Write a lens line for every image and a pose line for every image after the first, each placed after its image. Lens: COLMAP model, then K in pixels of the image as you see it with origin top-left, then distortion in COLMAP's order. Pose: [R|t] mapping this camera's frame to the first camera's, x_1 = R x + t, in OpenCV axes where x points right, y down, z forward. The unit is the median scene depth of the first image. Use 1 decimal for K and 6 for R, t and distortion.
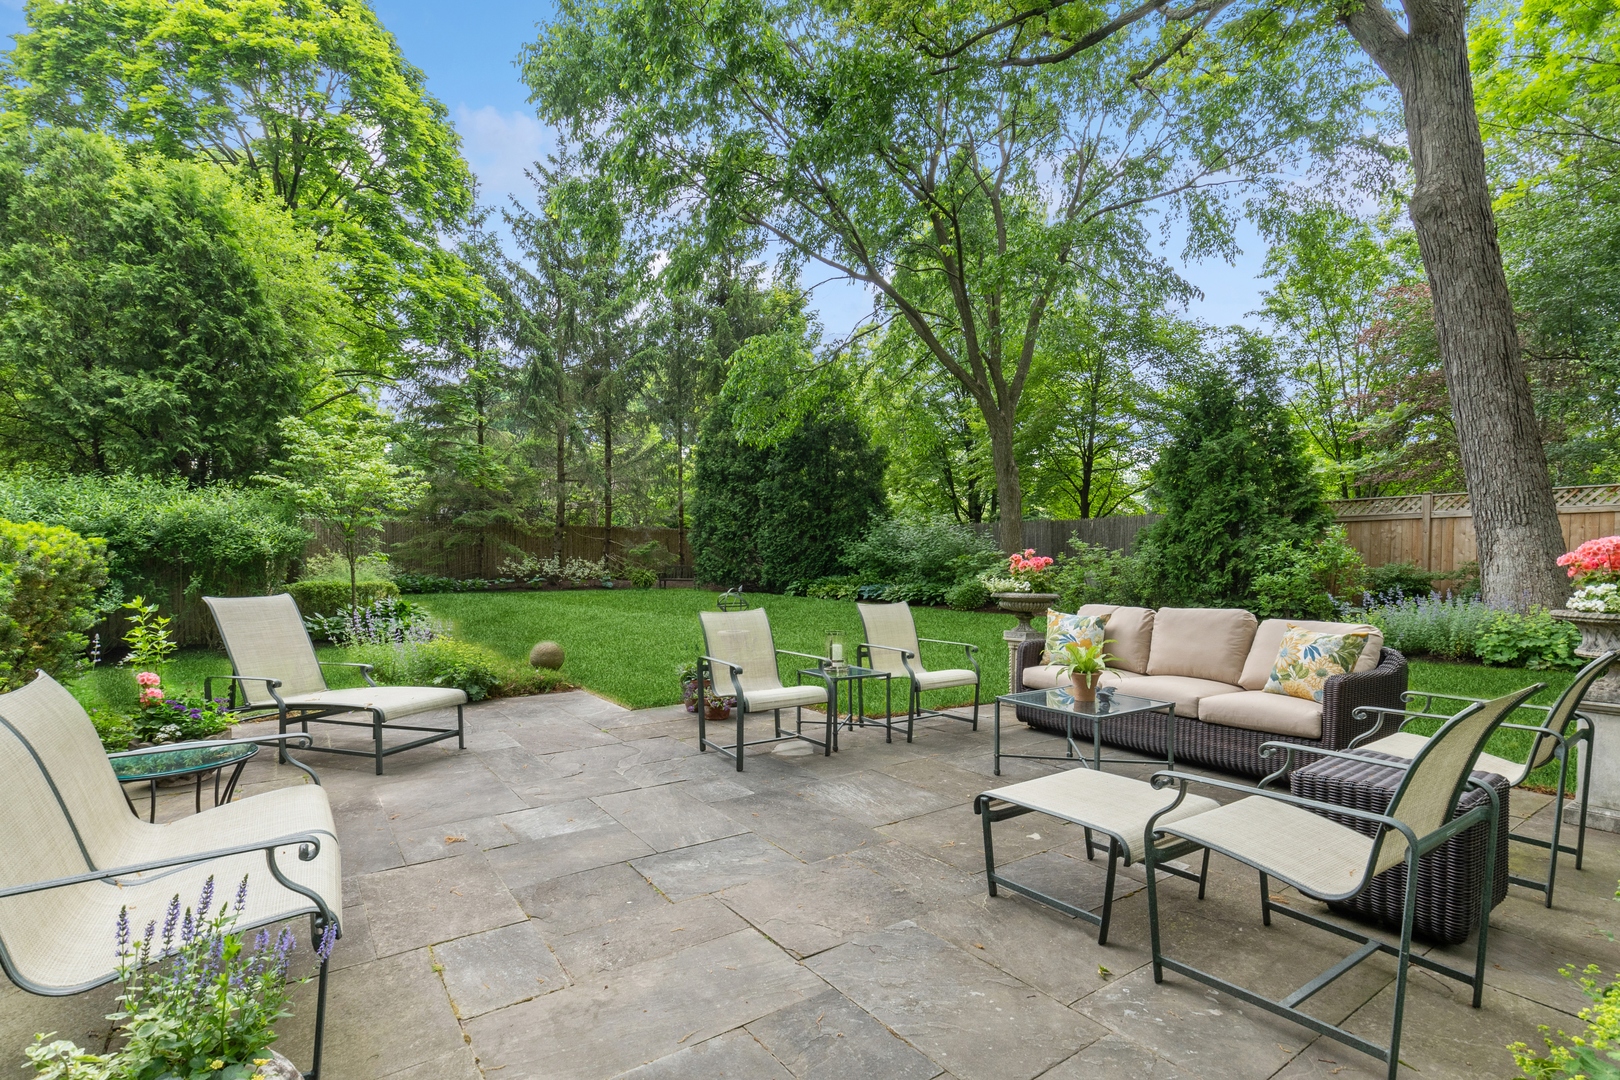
lens RADIAL K [[743.5, 0, 806.5], [0, 743.5, 562.9], [0, 0, 1]] dist [0.000021, 0.000000]
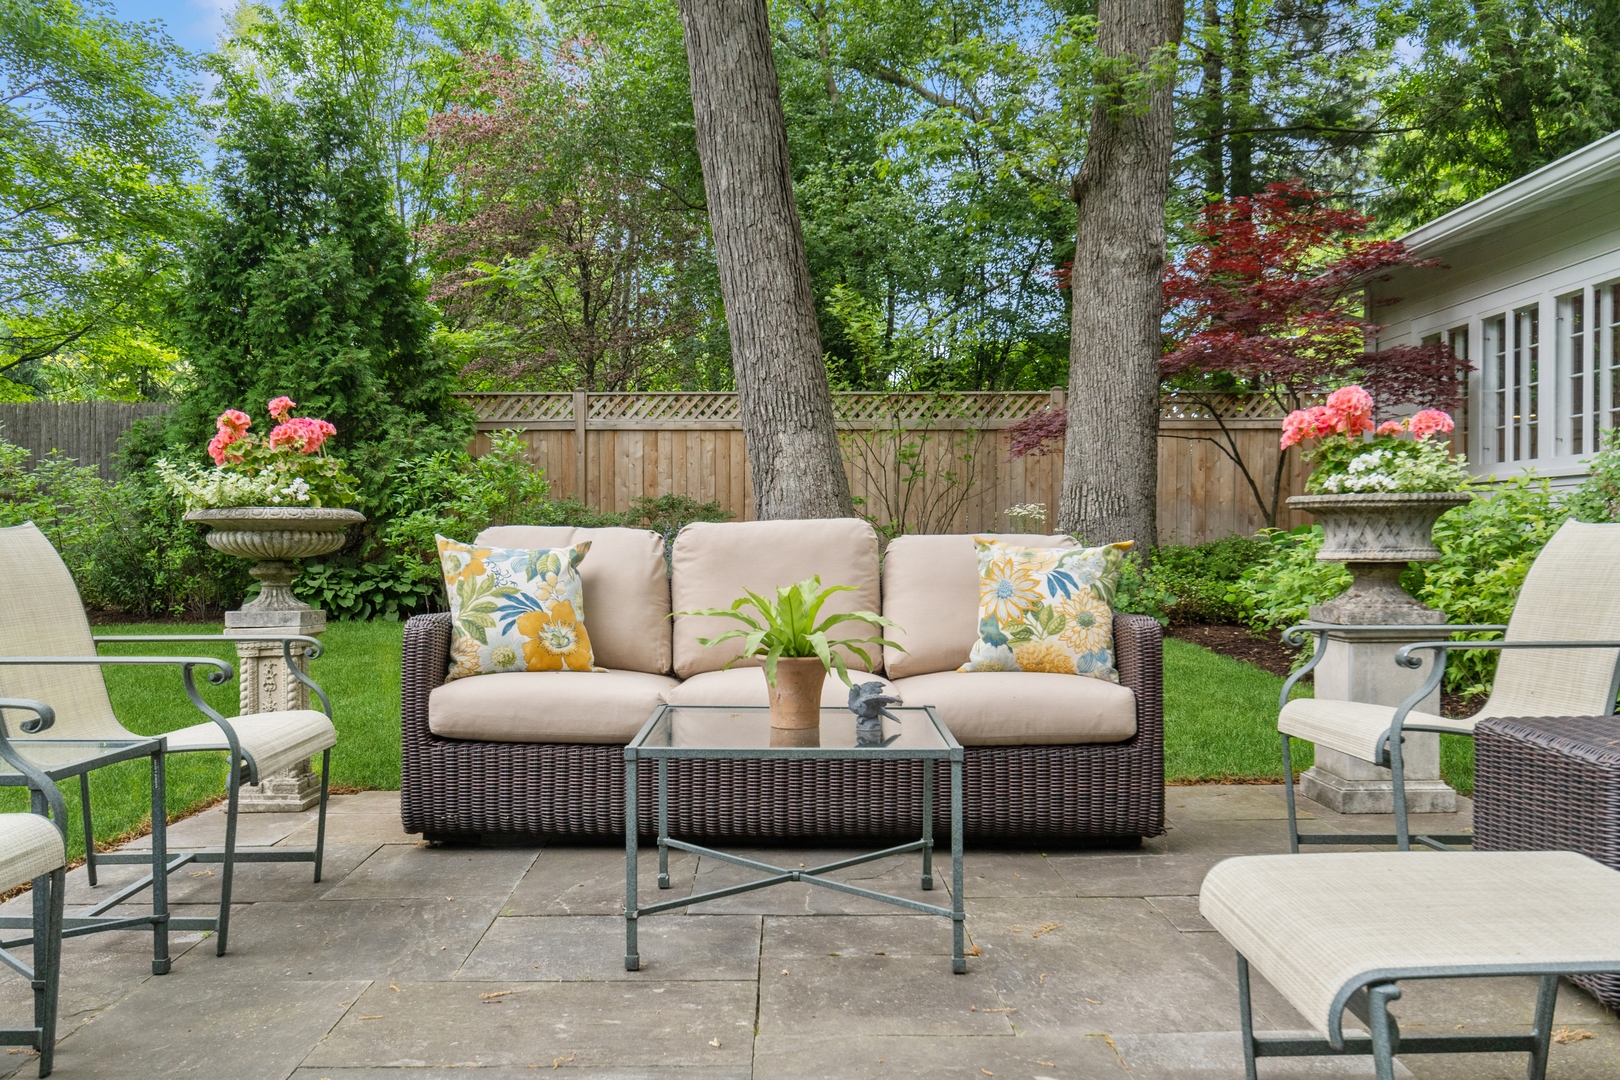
lens RADIAL K [[1465.4, 0, 810.0], [0, 1465.4, 540.0], [0, 0, 1]] dist [0.004739, 0.003499]
pose [[0.573655, -0.011722, 0.819013, -0.171107], [0.003663, 0.999924, 0.011745, 0.049447], [-0.819089, -0.003737, 0.573655, 0.354643]]
